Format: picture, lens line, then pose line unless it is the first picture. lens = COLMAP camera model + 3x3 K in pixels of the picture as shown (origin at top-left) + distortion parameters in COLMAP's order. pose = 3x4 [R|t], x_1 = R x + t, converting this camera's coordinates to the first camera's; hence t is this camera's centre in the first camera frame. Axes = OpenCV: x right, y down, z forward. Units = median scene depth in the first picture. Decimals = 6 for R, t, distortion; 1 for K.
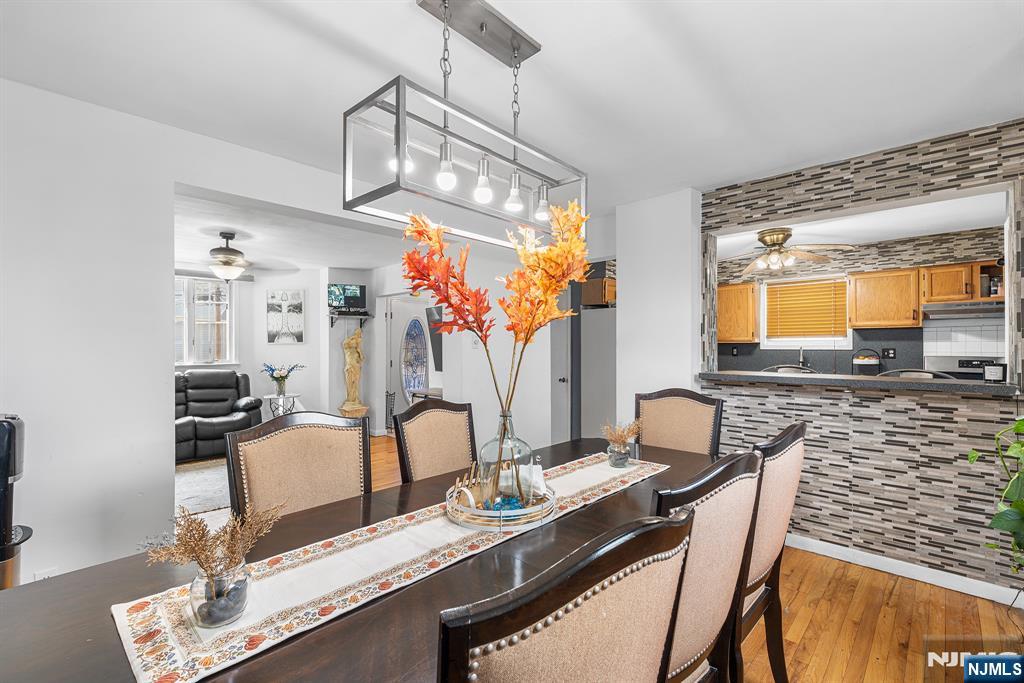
lens RADIAL K [[455.8, 0, 514.7], [0, 455.8, 343.6], [0, 0, 1]] dist [-0.001389, -0.000136]
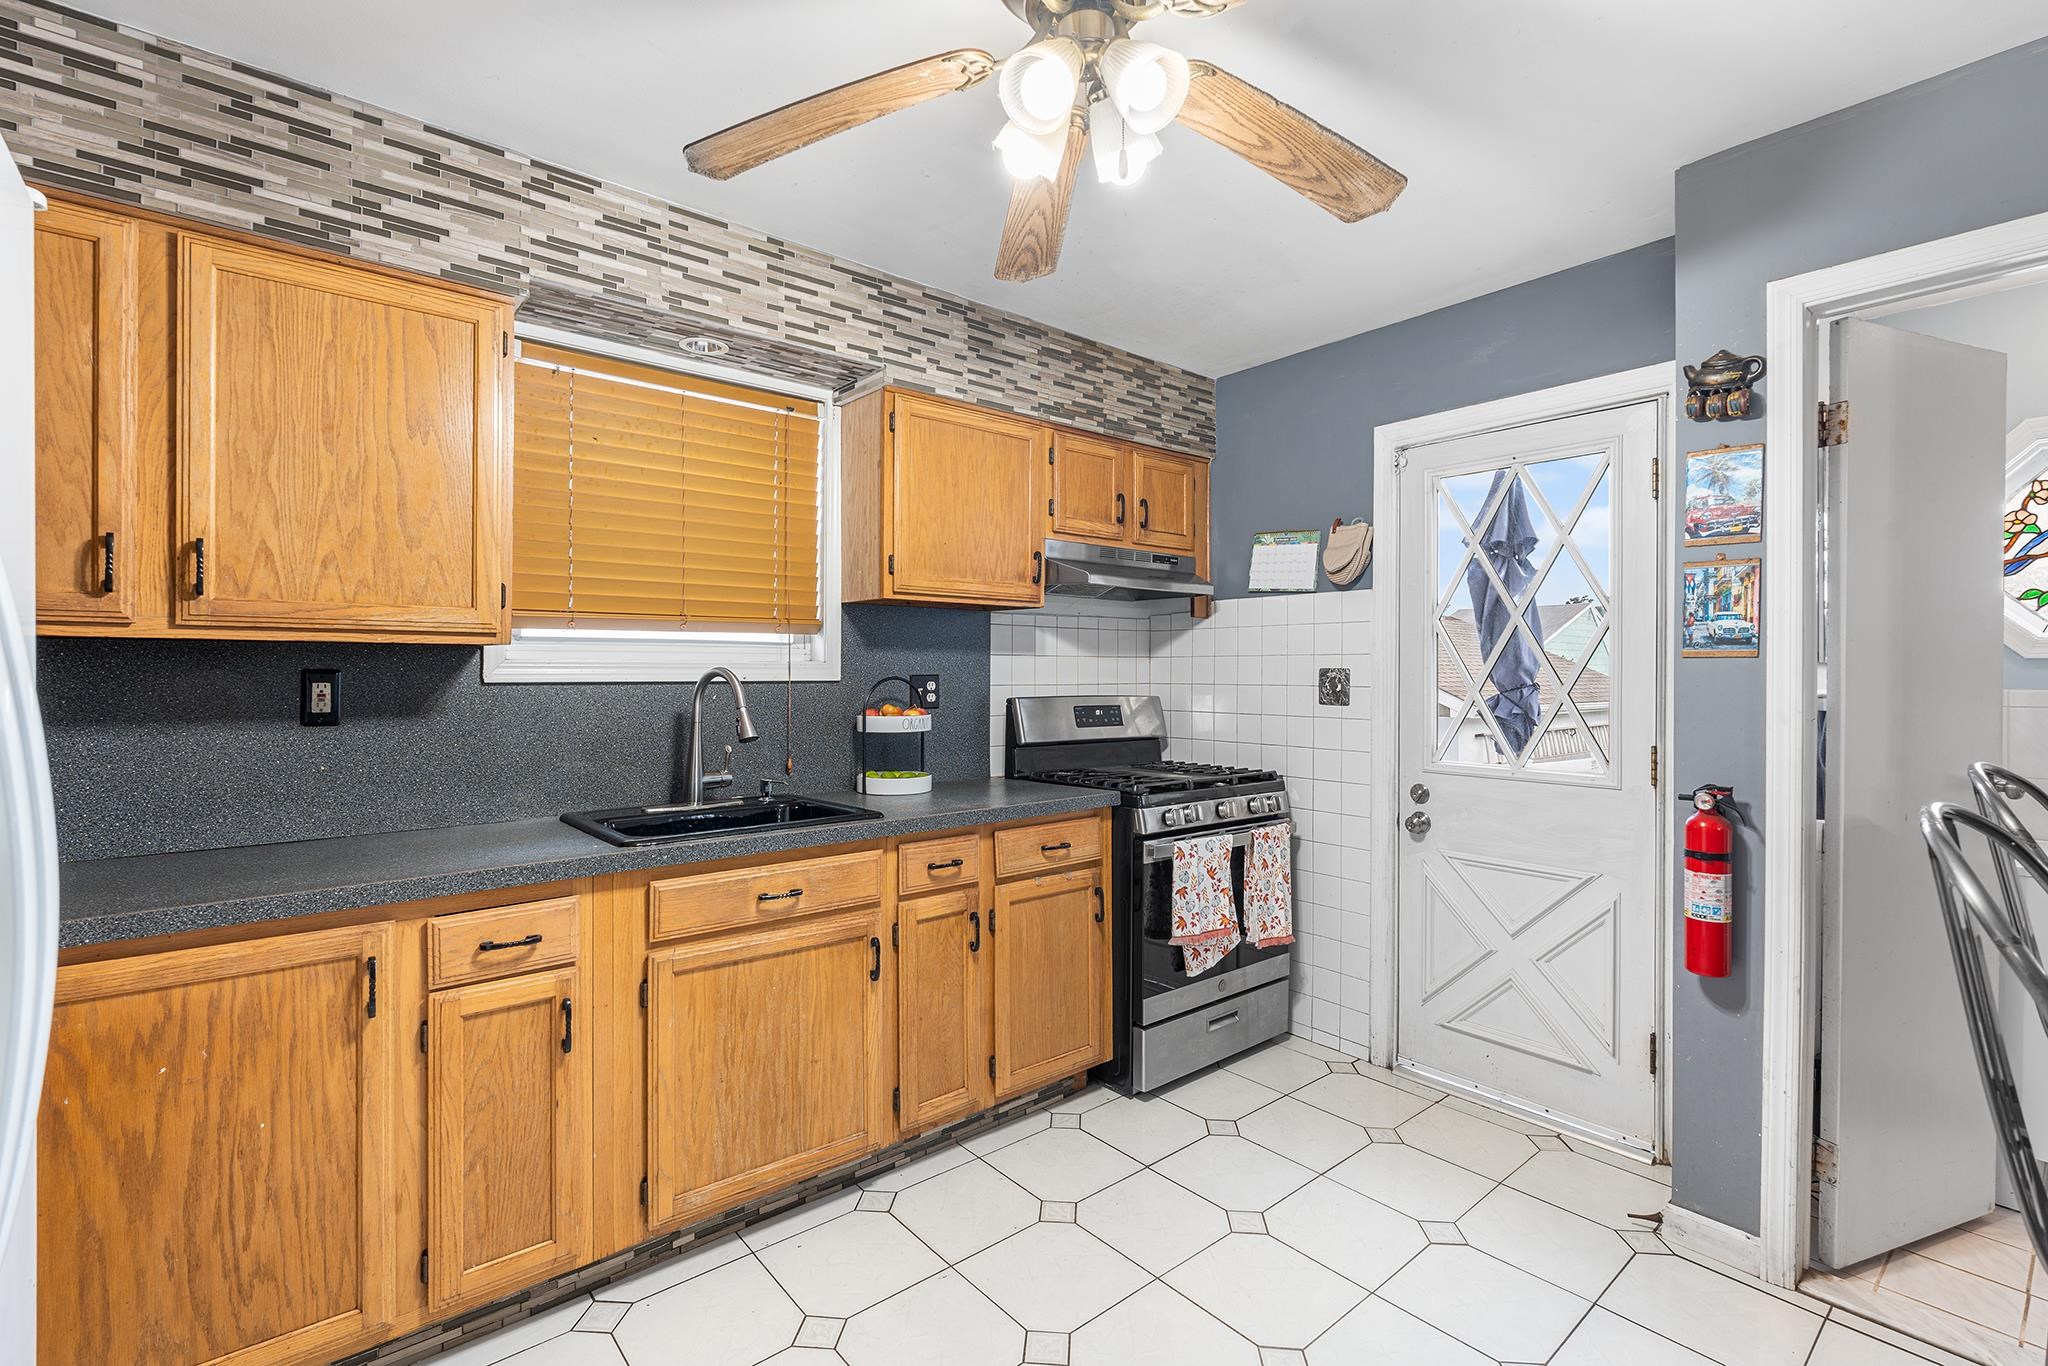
lens RADIAL K [[911.5, 0, 1029.3], [0, 911.5, 677.9], [0, 0, 1]] dist [-0.001389, -0.000136]
pose [[0.118835, -0.005467, 0.992899, 0.231466], [-0.005332, 0.999967, 0.006144, 0.008351], [-0.992900, -0.006024, 0.118802, 0.875196]]
